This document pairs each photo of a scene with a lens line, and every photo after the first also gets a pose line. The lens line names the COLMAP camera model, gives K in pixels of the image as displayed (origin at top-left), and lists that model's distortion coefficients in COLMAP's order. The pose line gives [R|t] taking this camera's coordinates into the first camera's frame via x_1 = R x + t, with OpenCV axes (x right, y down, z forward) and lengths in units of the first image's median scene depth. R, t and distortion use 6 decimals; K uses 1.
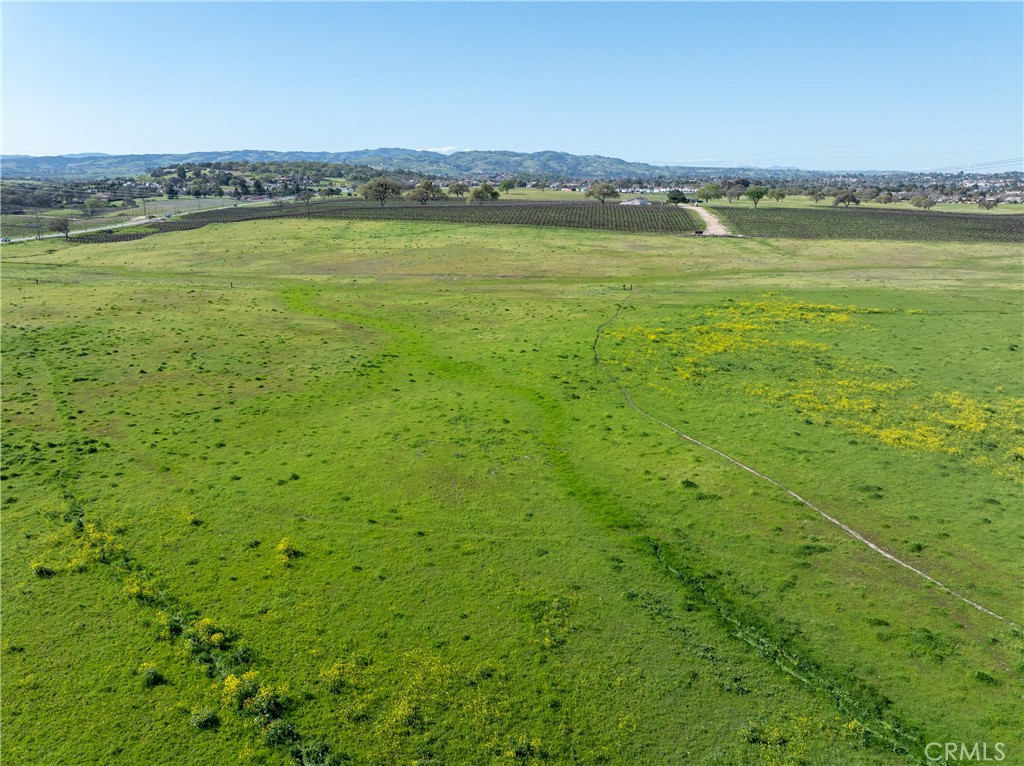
lens RADIAL K [[719.0, 0, 515.7], [0, 719.0, 379.1], [0, 0, 1]] dist [-0.043061, 0.010193]
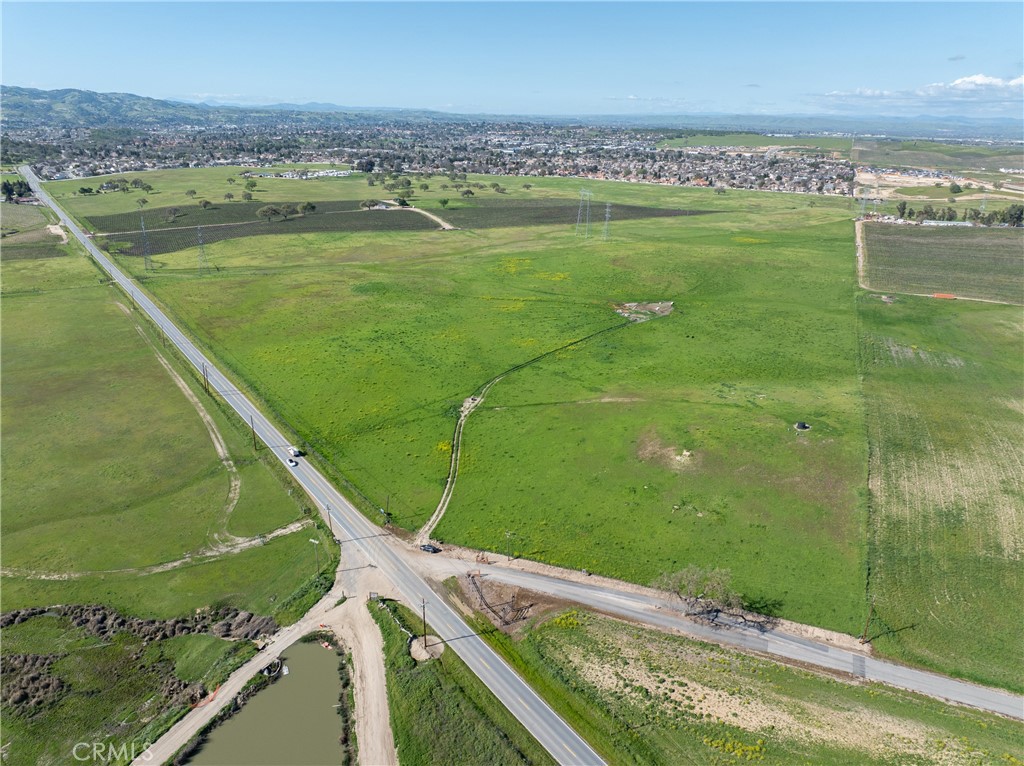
lens RADIAL K [[719.0, 0, 515.5], [0, 719.0, 375.6], [0, 0, 1]] dist [-0.043061, 0.010193]
pose [[0.826513, -0.178897, 0.533733, -0.504831], [0.136754, 0.983564, 0.117902, 0.018038], [-0.546053, -0.024458, 0.837393, -0.642535]]
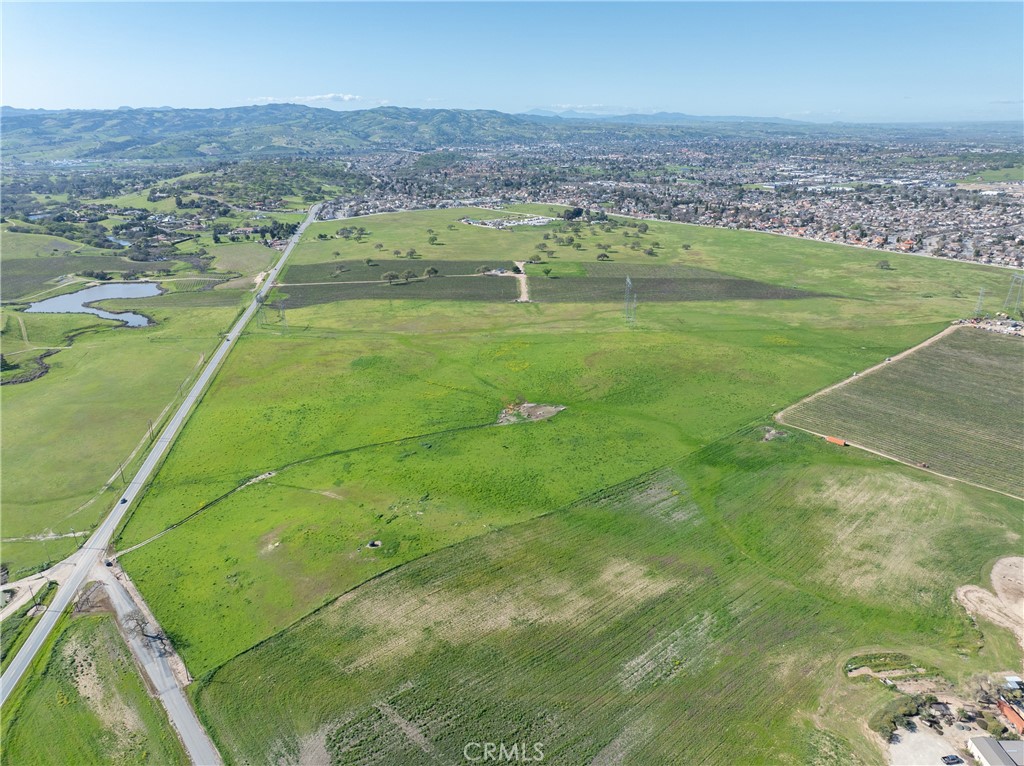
lens RADIAL K [[719.0, 0, 512.1], [0, 719.0, 375.1], [0, 0, 1]] dist [-0.043061, 0.010193]
pose [[0.990487, -0.050905, 0.127841, -0.074986], [0.042540, 0.996823, 0.067332, -0.055737], [-0.130863, -0.061253, 0.989506, -0.986445]]
